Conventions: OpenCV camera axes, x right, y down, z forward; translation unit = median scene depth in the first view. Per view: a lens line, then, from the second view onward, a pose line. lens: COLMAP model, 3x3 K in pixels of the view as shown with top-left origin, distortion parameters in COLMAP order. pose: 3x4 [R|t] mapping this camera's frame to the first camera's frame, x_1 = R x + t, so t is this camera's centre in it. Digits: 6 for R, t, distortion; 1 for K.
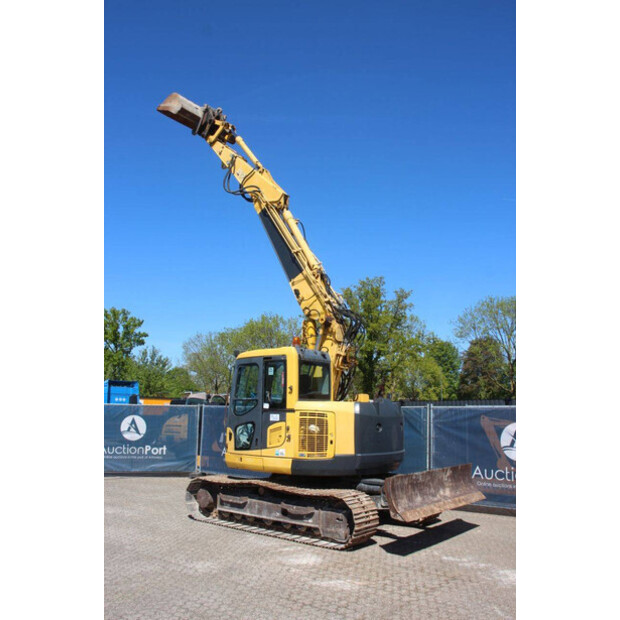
lens RADIAL K [[559.3, 0, 312.4], [0, 559.3, 313.7], [0, 0, 1]] dist [-0.096680, 0.018764]
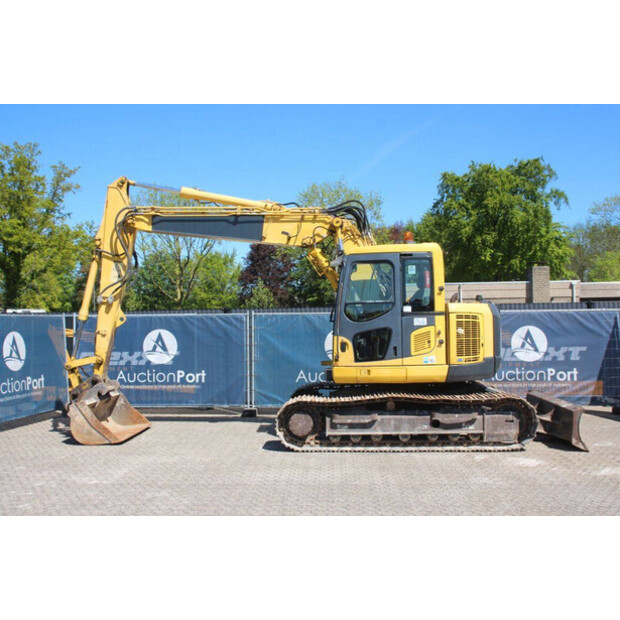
lens RADIAL K [[694.7, 0, 314.4], [0, 694.7, 299.6], [0, 0, 1]] dist [-0.037008, 0.000000]
pose [[0.806628, -0.004342, 0.591043, -0.906669], [-0.077969, 0.990453, 0.113684, 0.040387], [-0.585894, -0.137783, 0.798589, 0.228310]]
